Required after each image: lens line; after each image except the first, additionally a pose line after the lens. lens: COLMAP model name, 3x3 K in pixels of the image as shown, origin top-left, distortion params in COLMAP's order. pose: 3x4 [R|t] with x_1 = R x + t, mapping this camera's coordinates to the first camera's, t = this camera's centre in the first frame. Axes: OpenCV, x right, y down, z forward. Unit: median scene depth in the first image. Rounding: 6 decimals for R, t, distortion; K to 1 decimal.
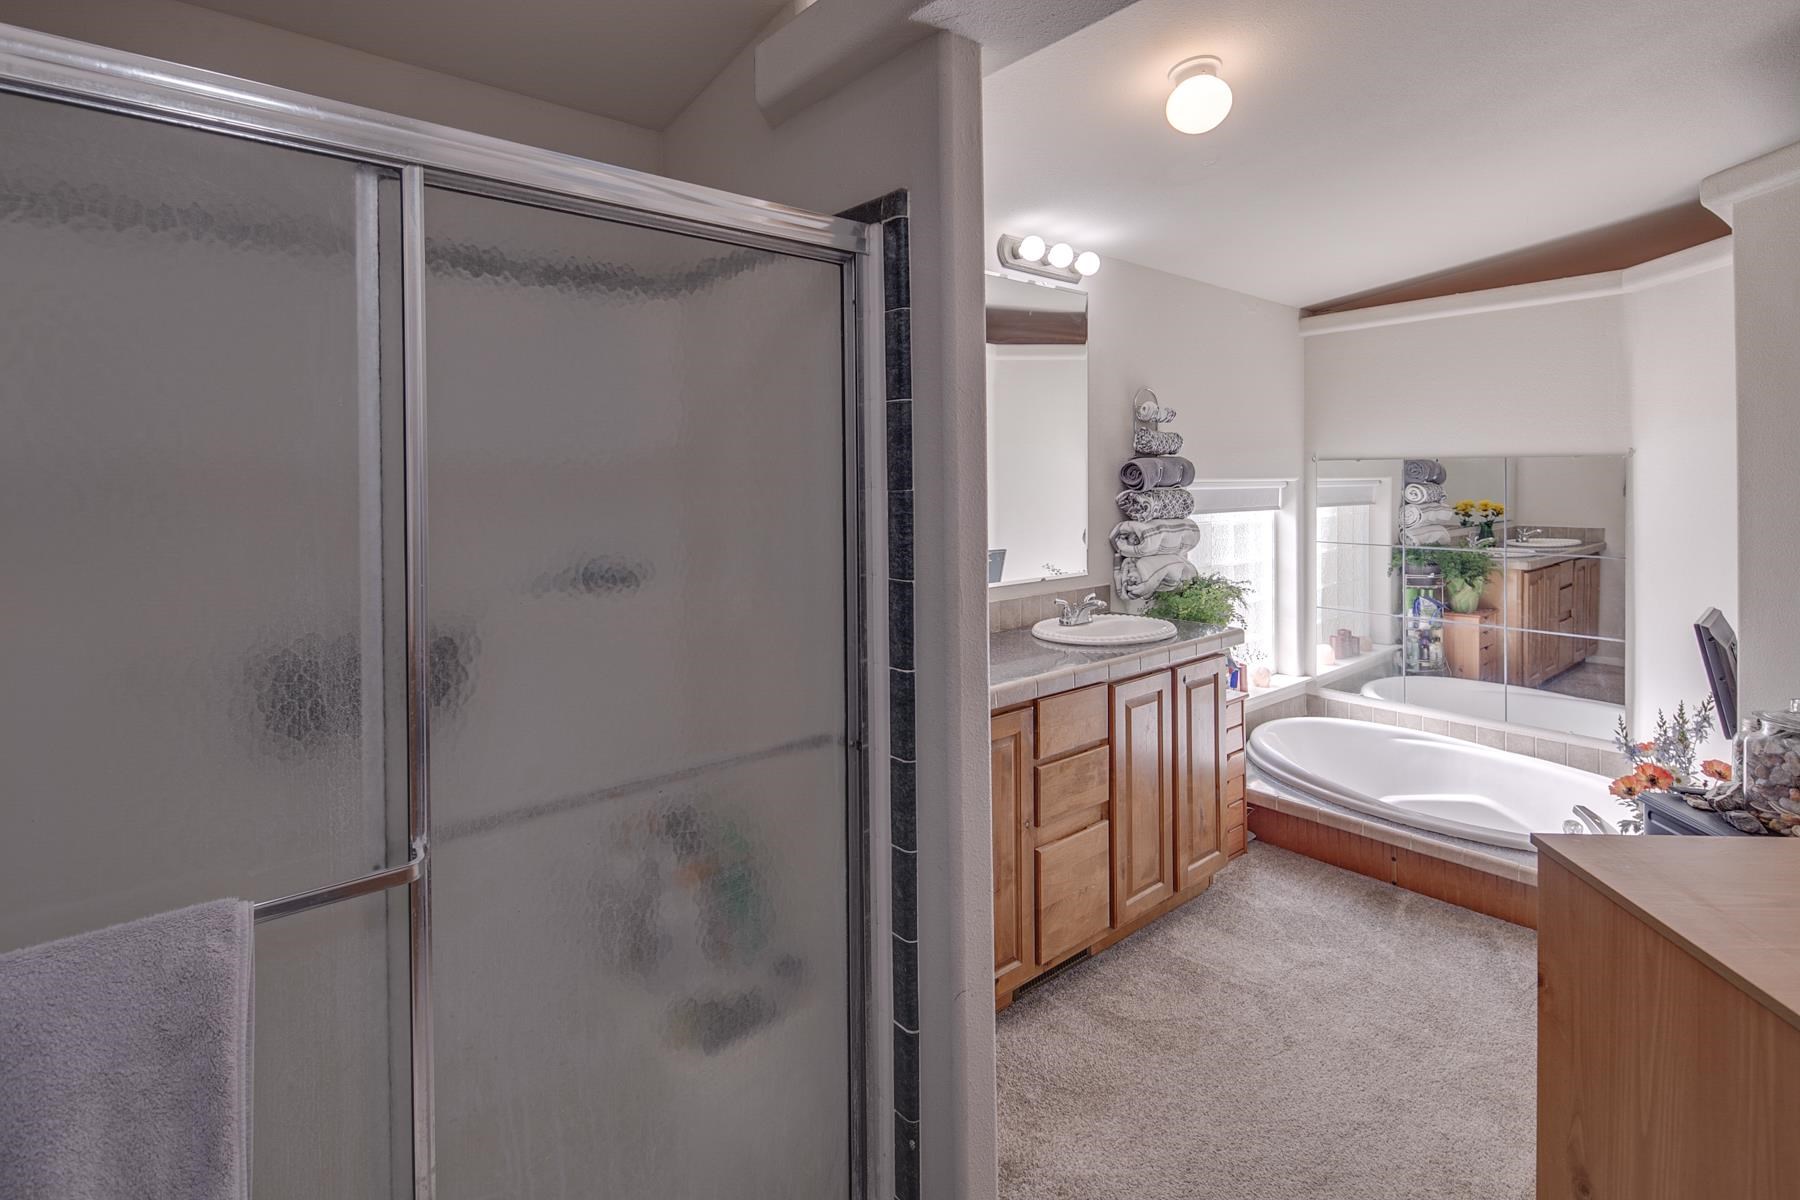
lens RADIAL K [[865.3, 0, 906.8], [0, 865.3, 484.8], [0, 0, 1]] dist [0.003848, -0.005386]
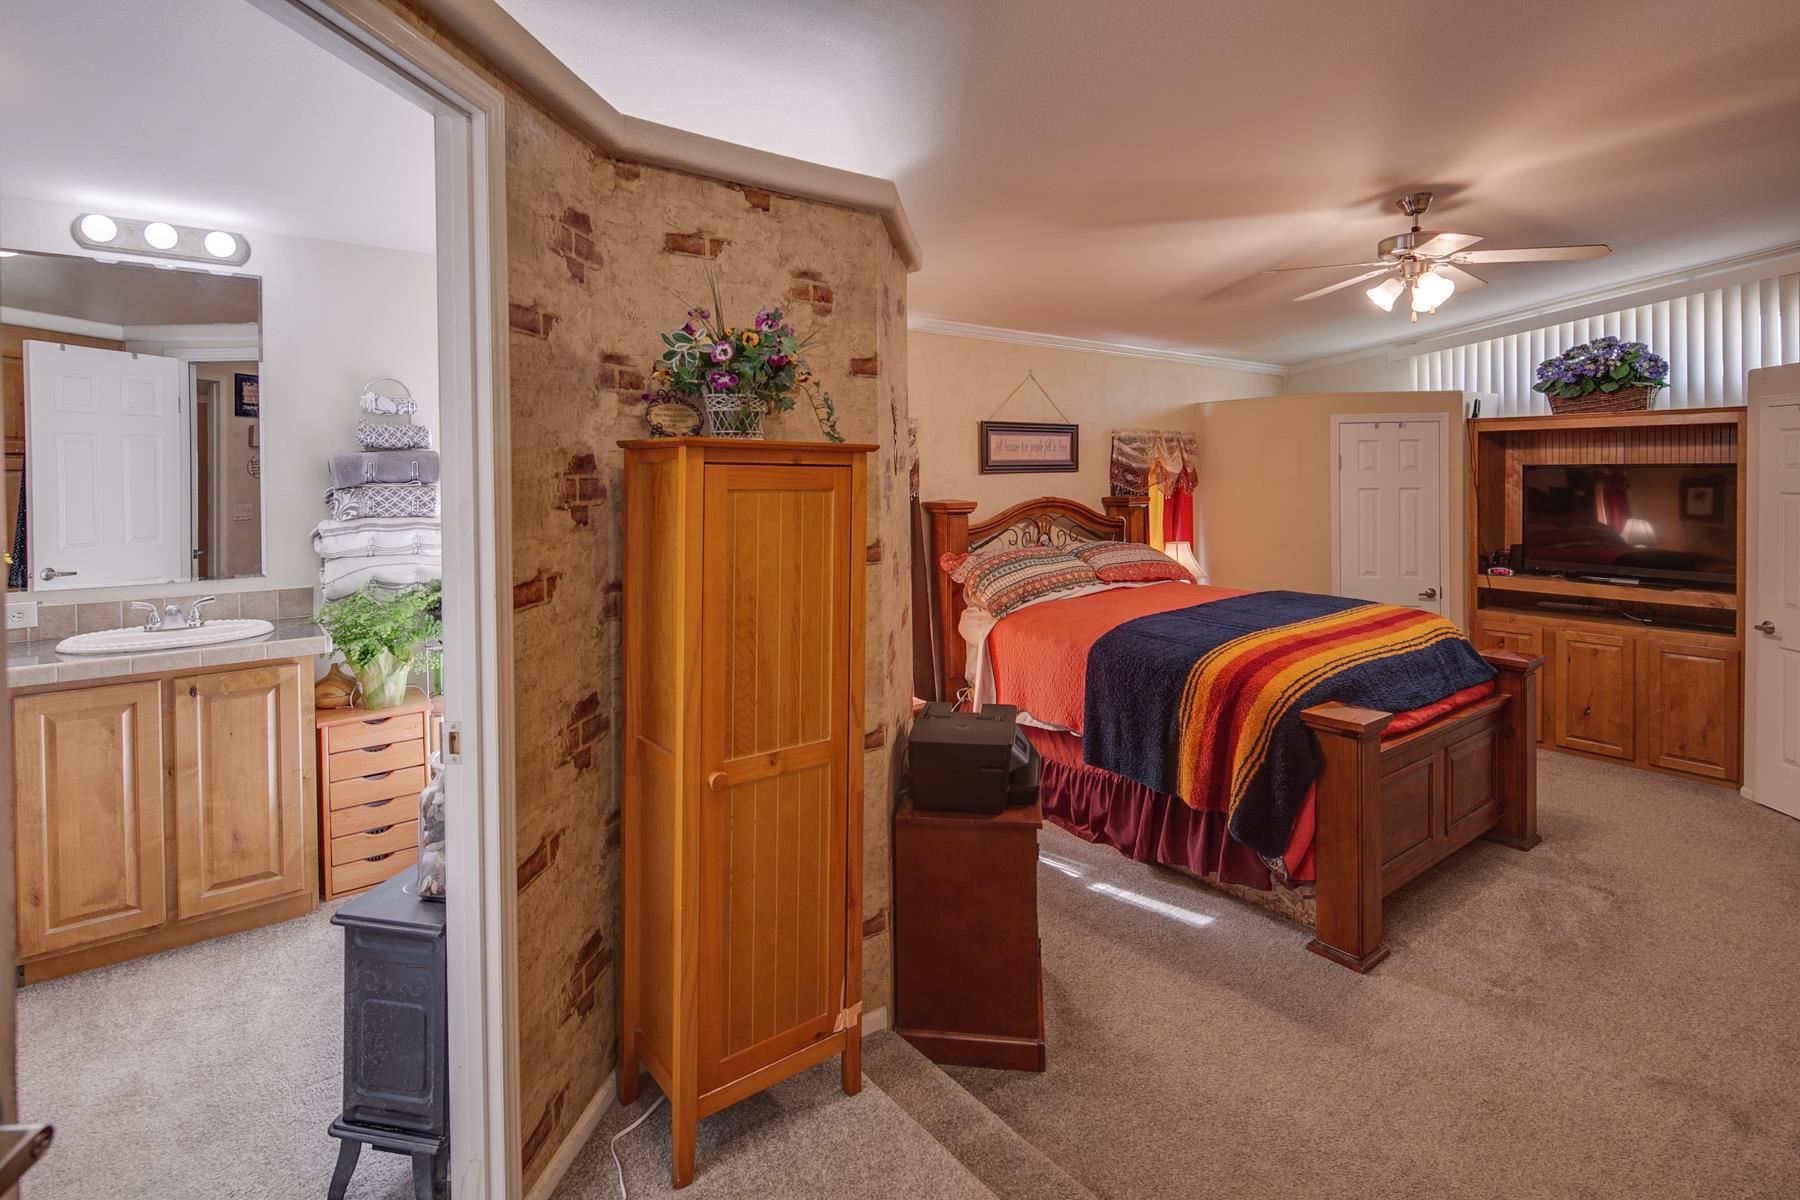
lens RADIAL K [[865.3, 0, 906.8], [0, 865.3, 484.8], [0, 0, 1]] dist [0.003848, -0.005386]
pose [[0.998613, 0.001292, -0.052642, 0.887743], [-0.001001, 0.999984, 0.005549, -0.001488], [0.052648, -0.005488, 0.998598, 0.091528]]
